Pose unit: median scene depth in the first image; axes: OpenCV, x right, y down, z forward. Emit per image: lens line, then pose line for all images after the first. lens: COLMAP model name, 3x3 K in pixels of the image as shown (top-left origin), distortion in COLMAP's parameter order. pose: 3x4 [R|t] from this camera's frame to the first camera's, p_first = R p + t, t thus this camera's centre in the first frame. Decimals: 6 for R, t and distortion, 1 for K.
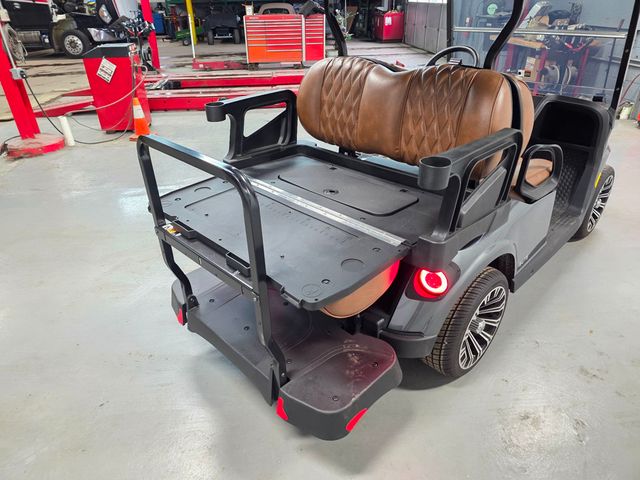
lens RADIAL K [[431.6, 0, 316.8], [0, 431.6, 229.6], [0, 0, 1]] dist [0.063024, -0.046192]
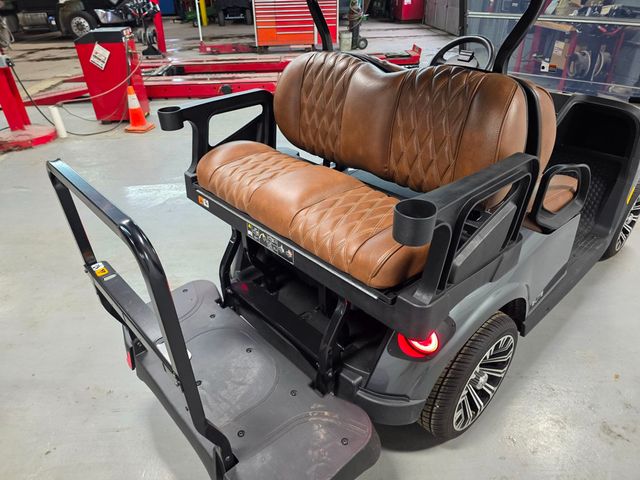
lens RADIAL K [[435.8, 0, 316.4], [0, 435.8, 237.5], [0, 0, 1]] dist [0.044483, -0.032070]
pose [[0.999180, 0.016297, -0.037065, 0.063525], [-0.014398, 0.998598, 0.050944, -0.068339], [0.037843, -0.050368, 0.998013, 0.118344]]
